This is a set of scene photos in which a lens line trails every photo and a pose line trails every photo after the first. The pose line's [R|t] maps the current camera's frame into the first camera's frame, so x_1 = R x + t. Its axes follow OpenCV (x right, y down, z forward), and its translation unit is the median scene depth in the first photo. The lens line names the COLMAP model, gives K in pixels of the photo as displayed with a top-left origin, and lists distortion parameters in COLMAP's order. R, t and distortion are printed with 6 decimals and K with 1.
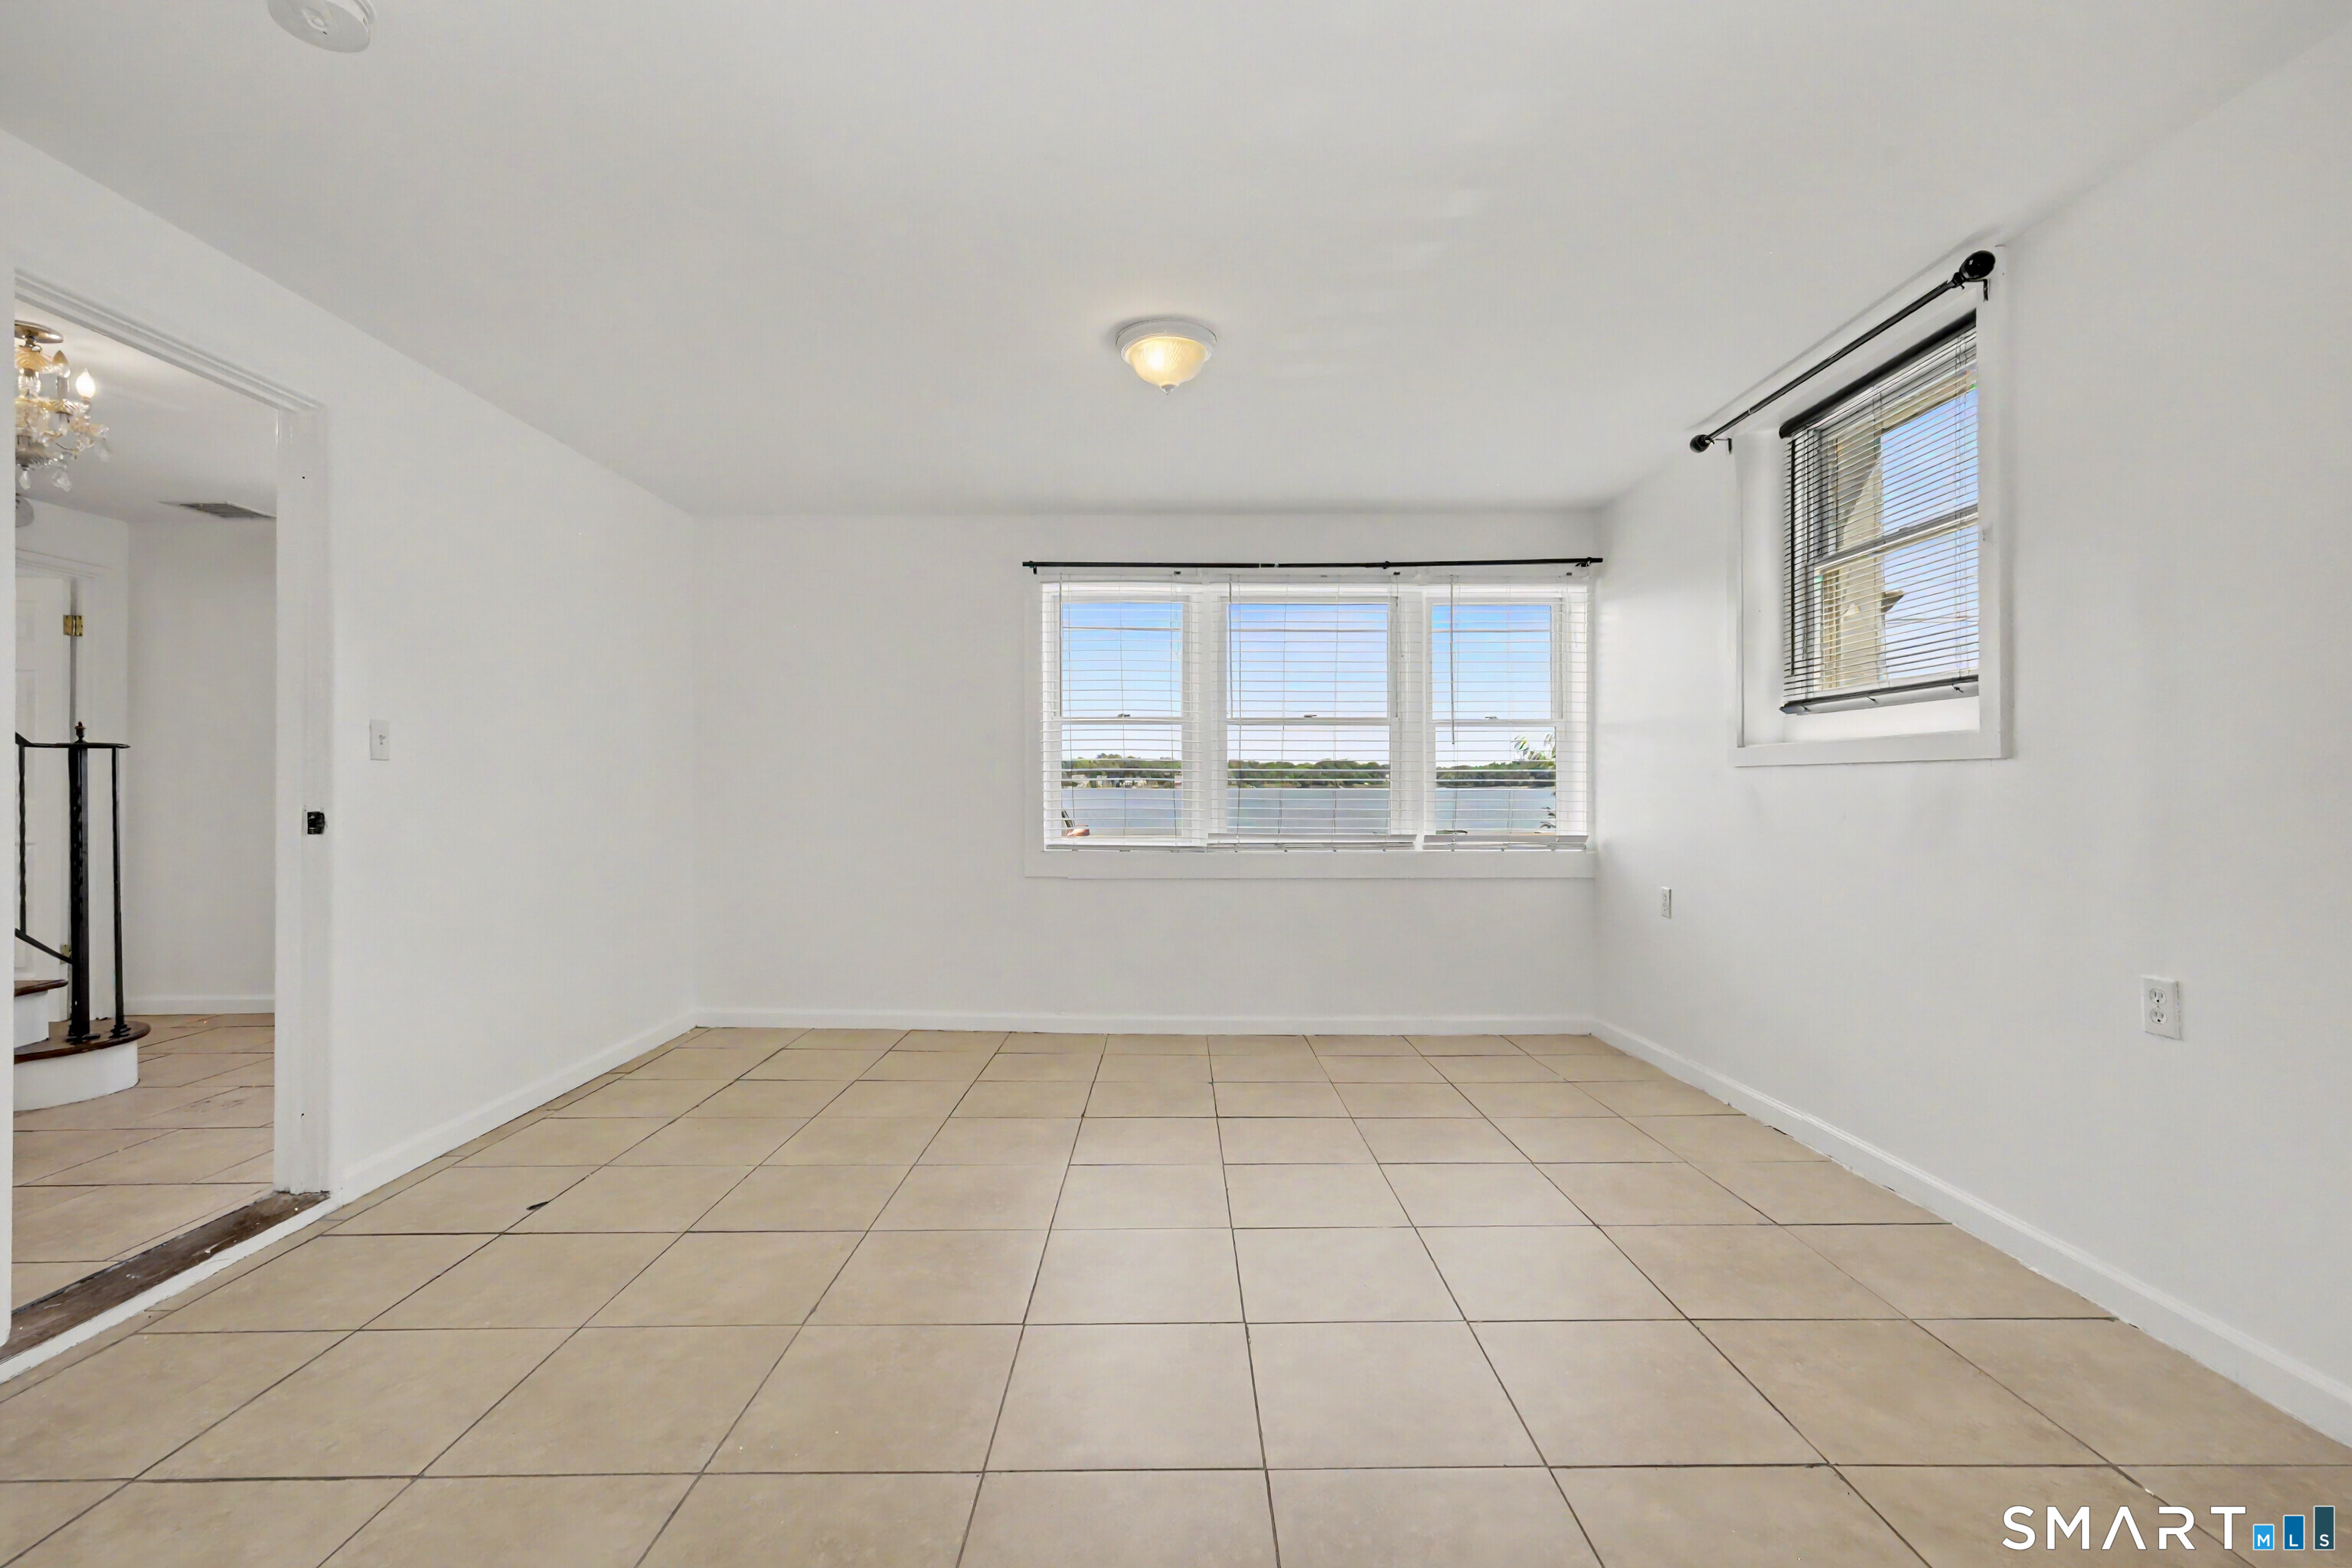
lens RADIAL K [[1030.4, 0, 1177.0], [0, 1030.4, 781.9], [0, 0, 1]] dist [0.009400, -0.001389]
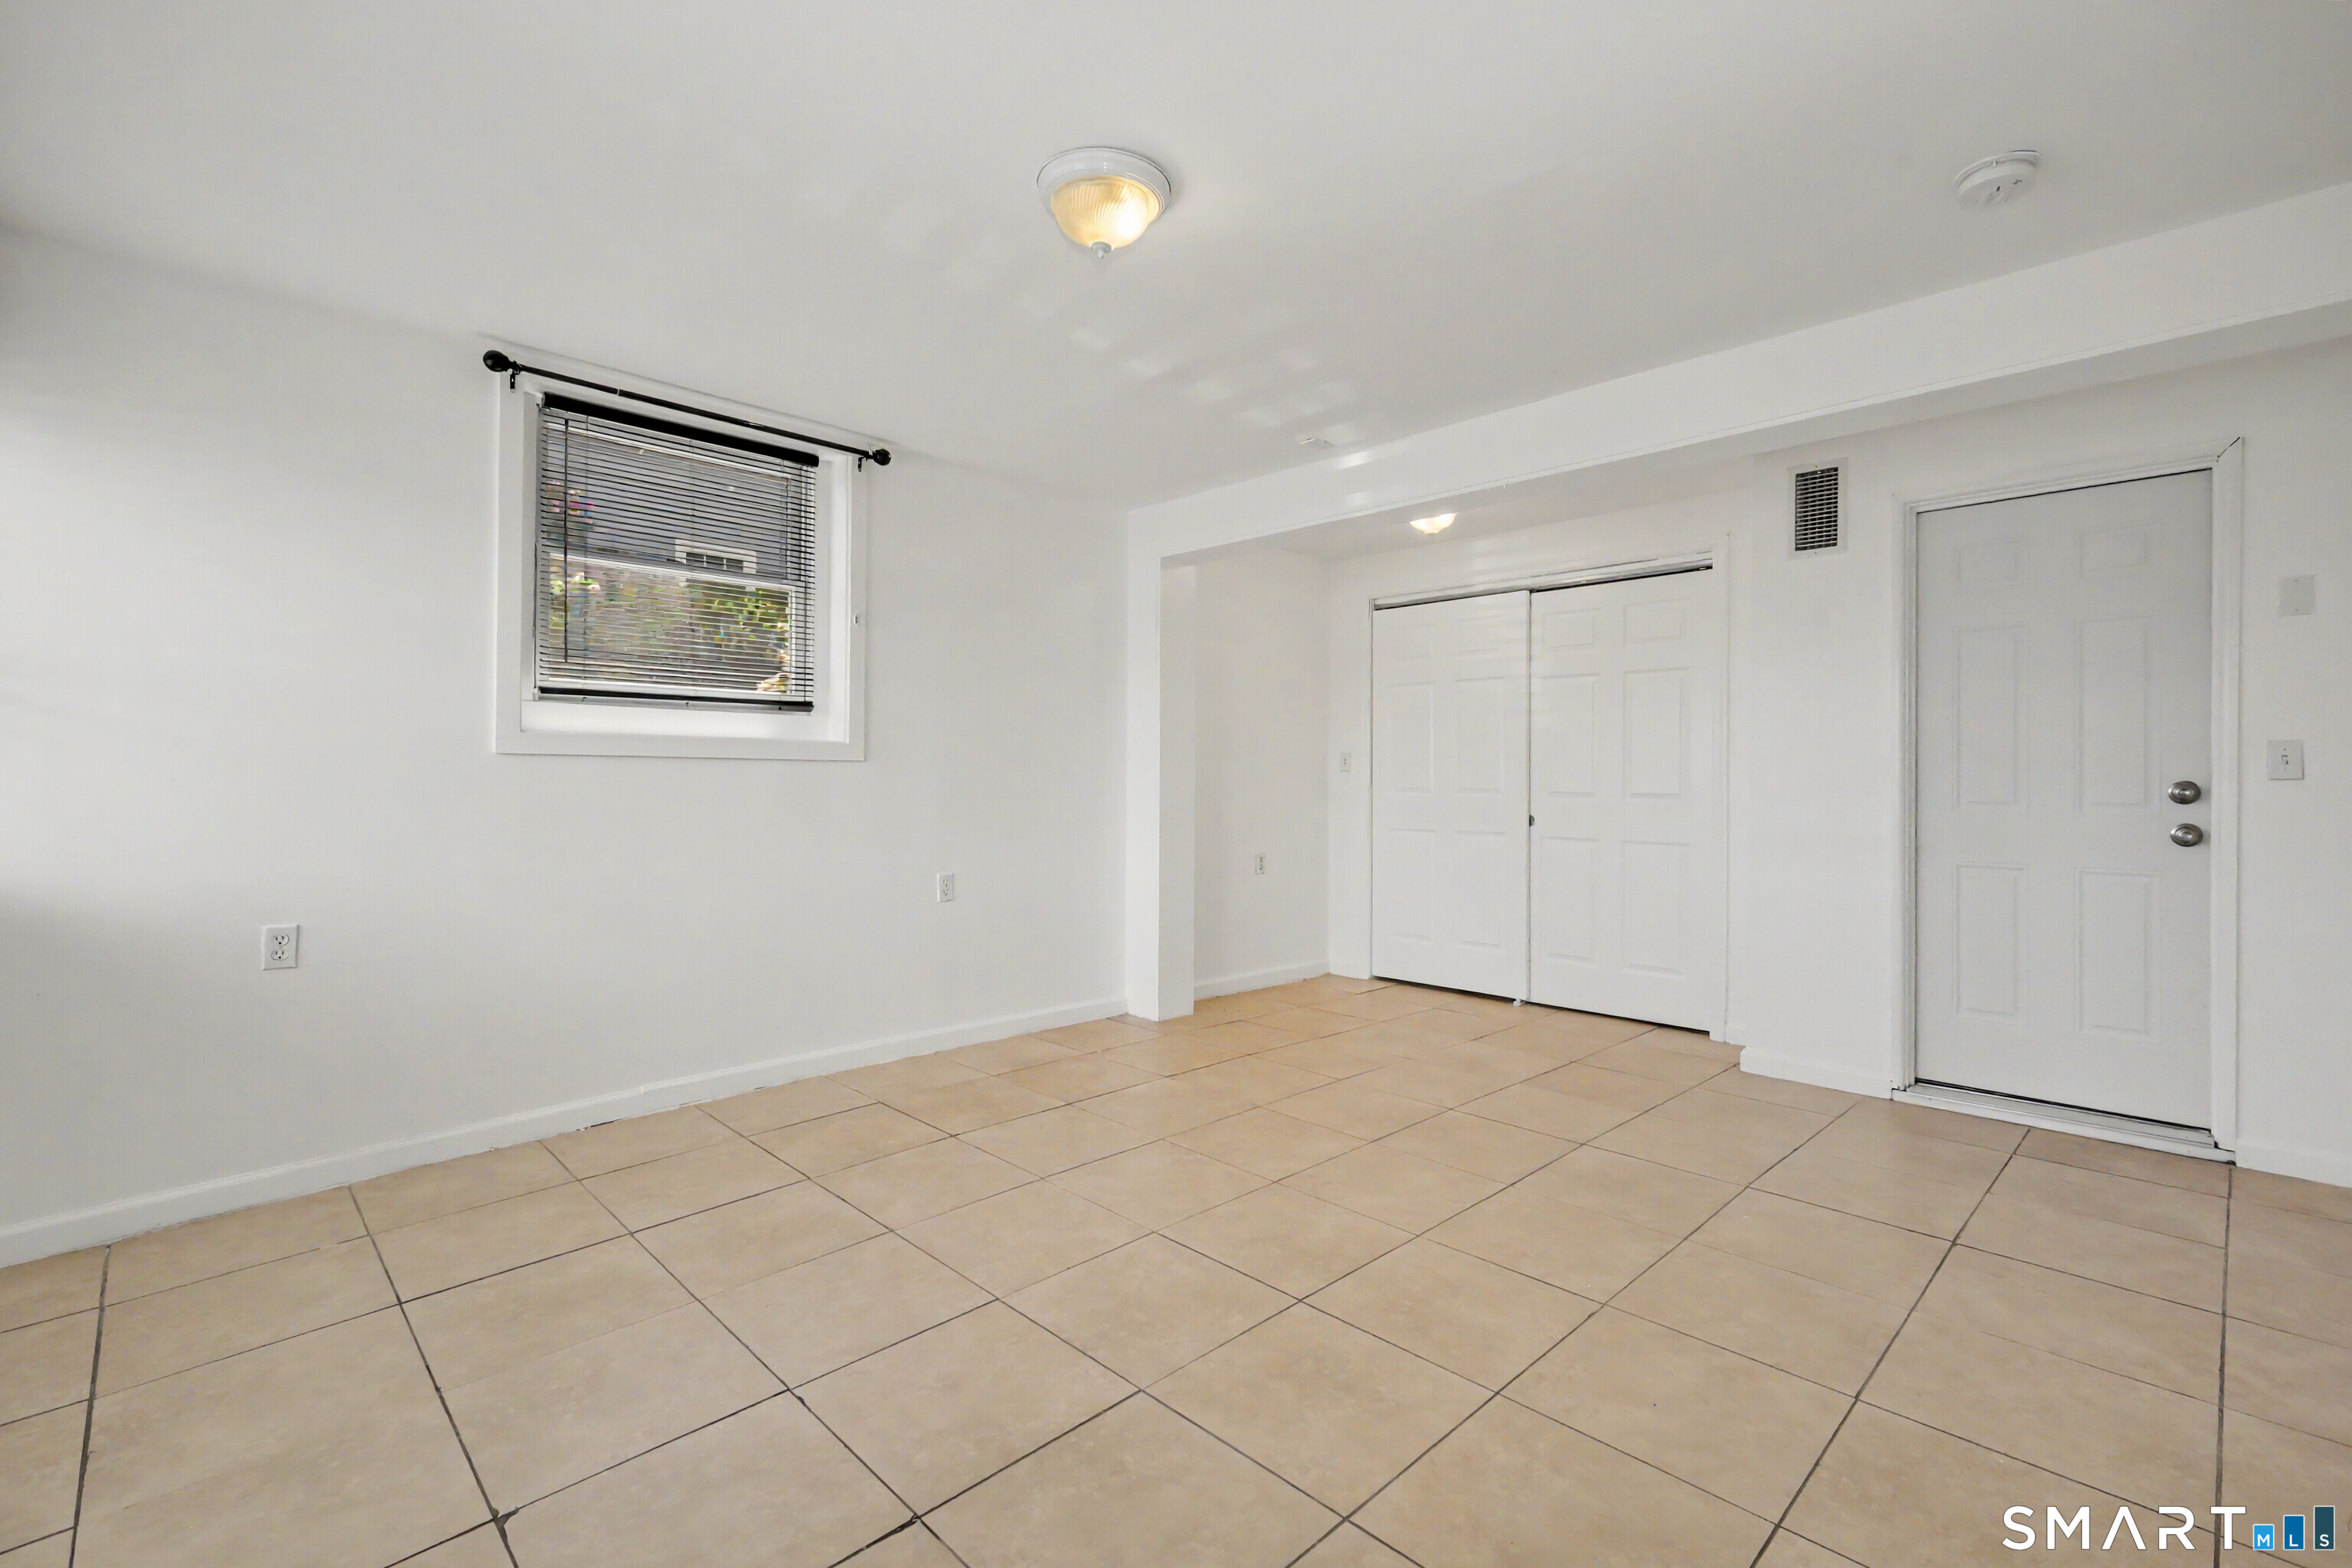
lens RADIAL K [[1030.4, 0, 1179.8], [0, 1030.4, 785.8], [0, 0, 1]] dist [0.009400, -0.001389]
pose [[-0.698301, -0.005167, 0.715786, -0.354069], [-0.007063, 0.999975, 0.000328, 0.005960], [-0.715770, -0.004827, -0.698320, 0.894561]]
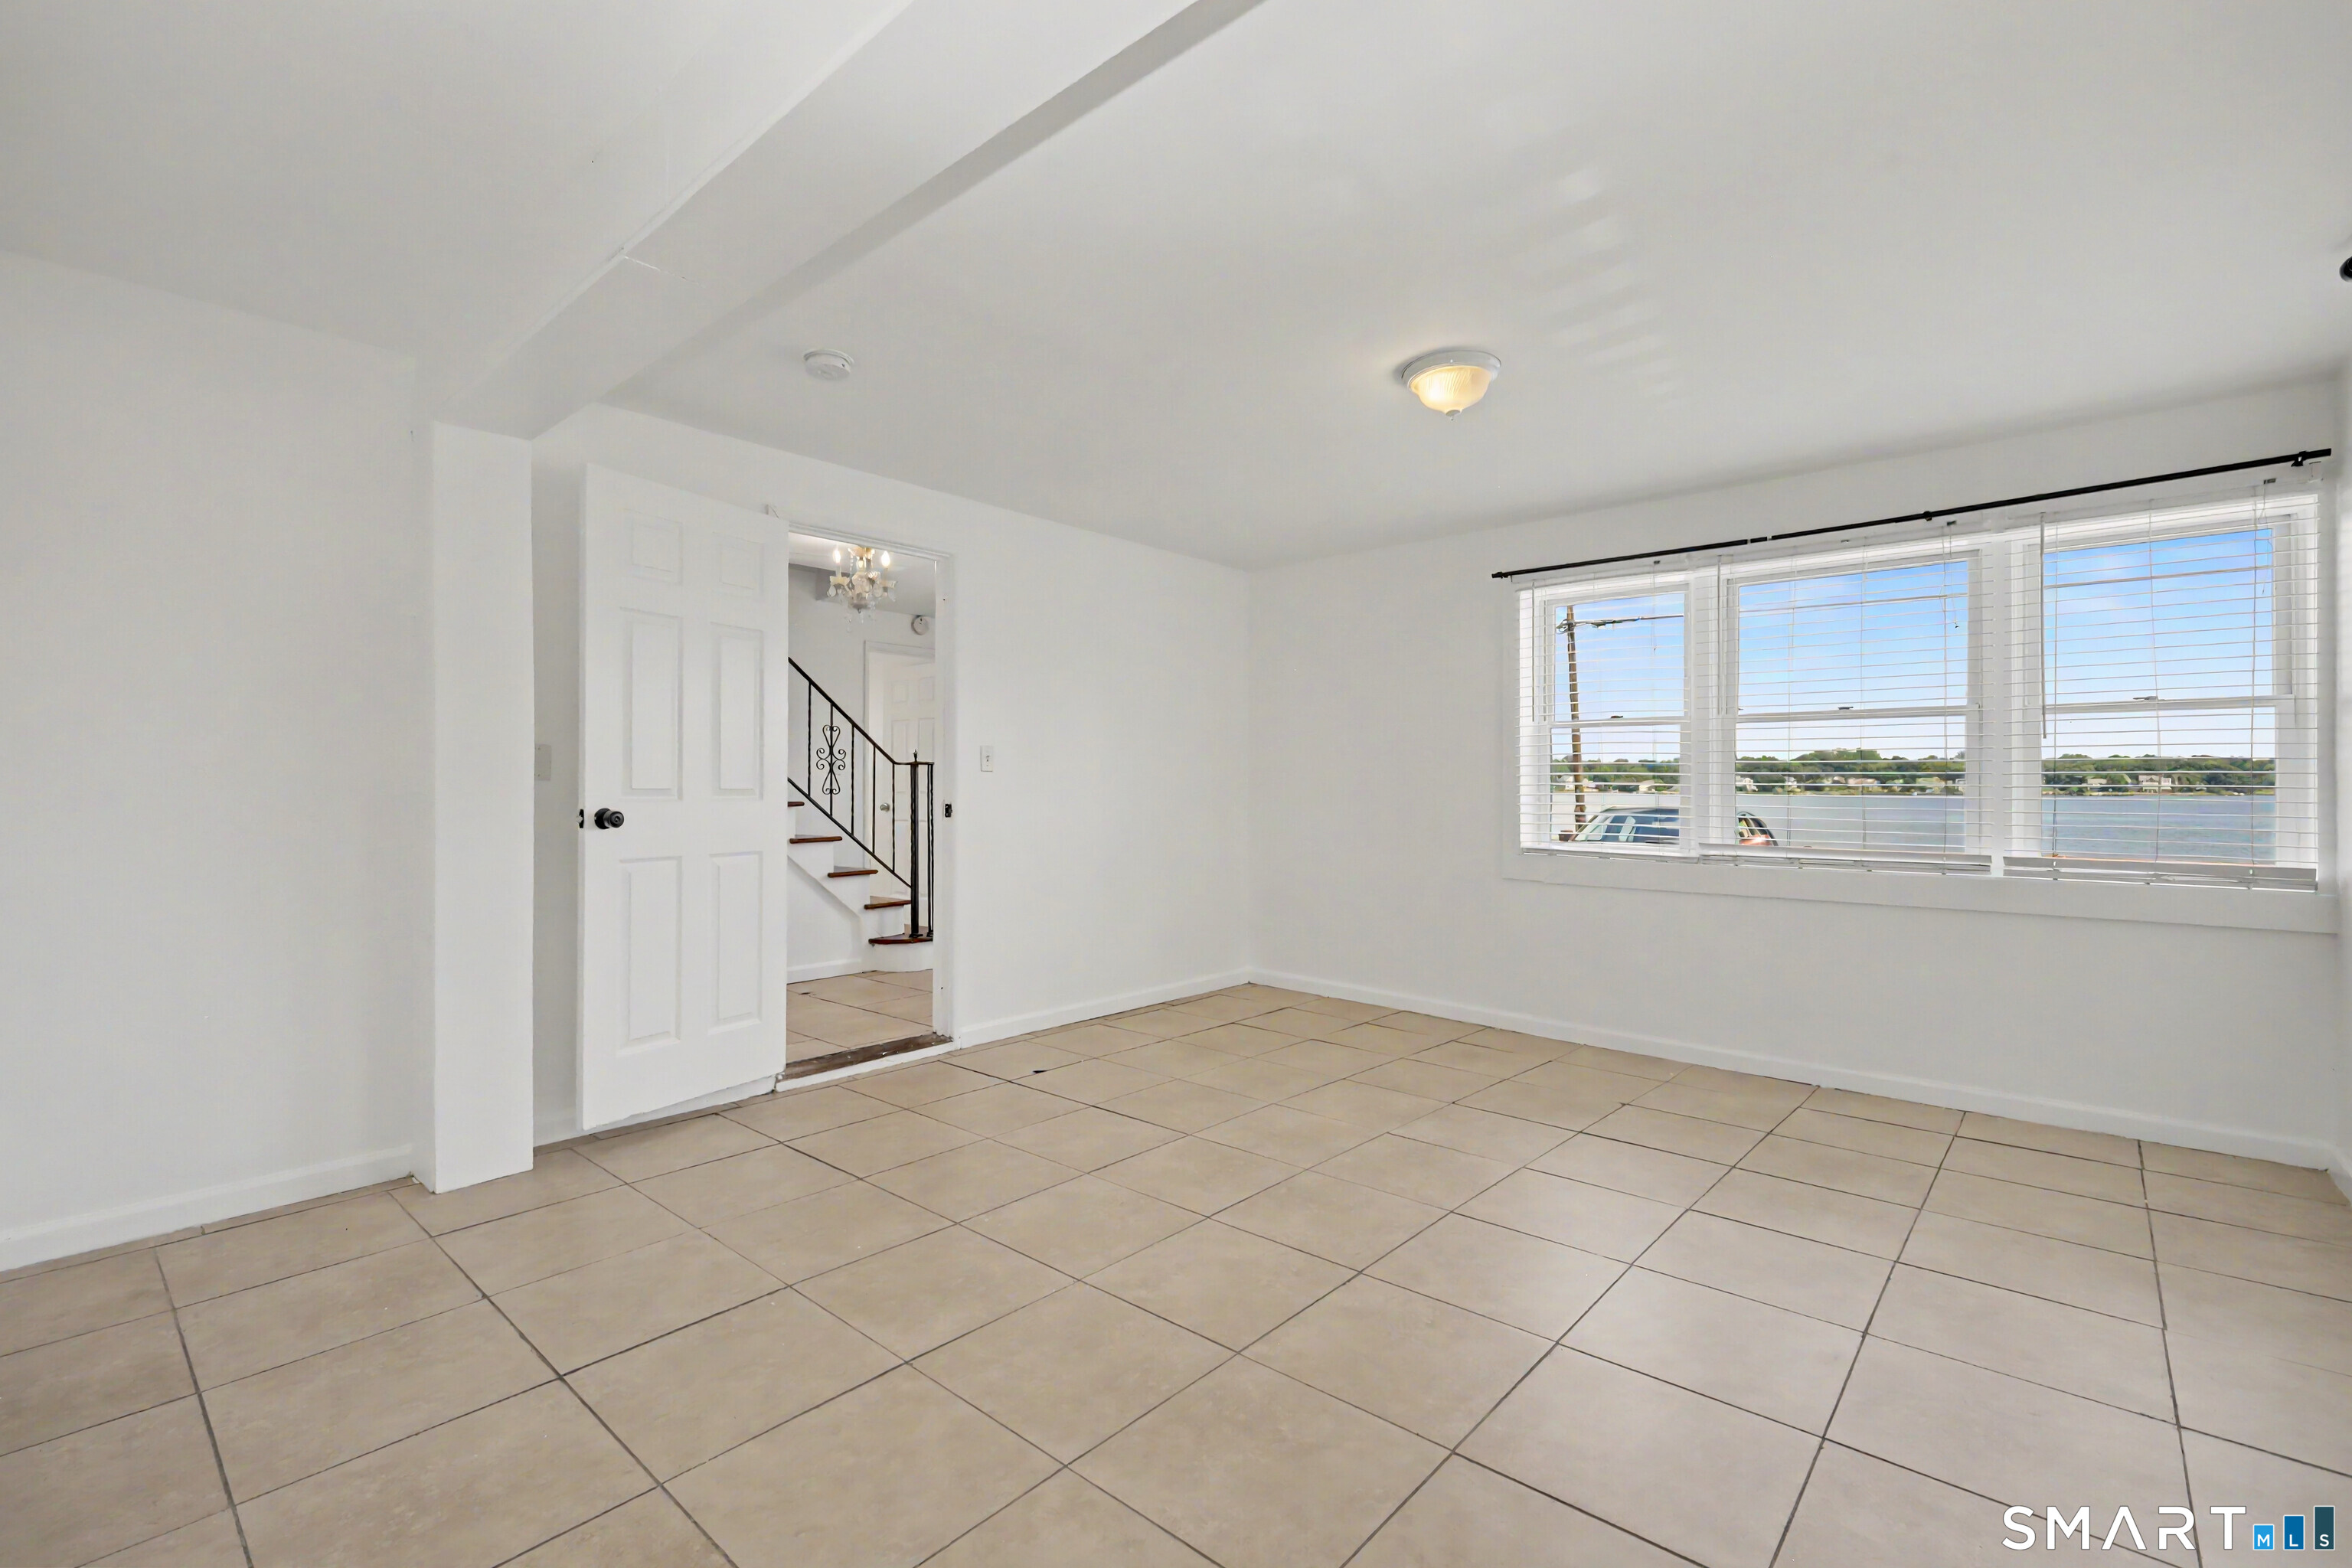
lens RADIAL K [[1030.4, 0, 1183.8], [0, 1030.4, 787.8], [0, 0, 1]] dist [0.009400, -0.001389]
pose [[0.749532, 0.002946, -0.661961, 0.294953], [-0.001654, 0.999995, 0.002577, -0.000746], [0.661966, -0.000837, 0.749534, 0.017244]]
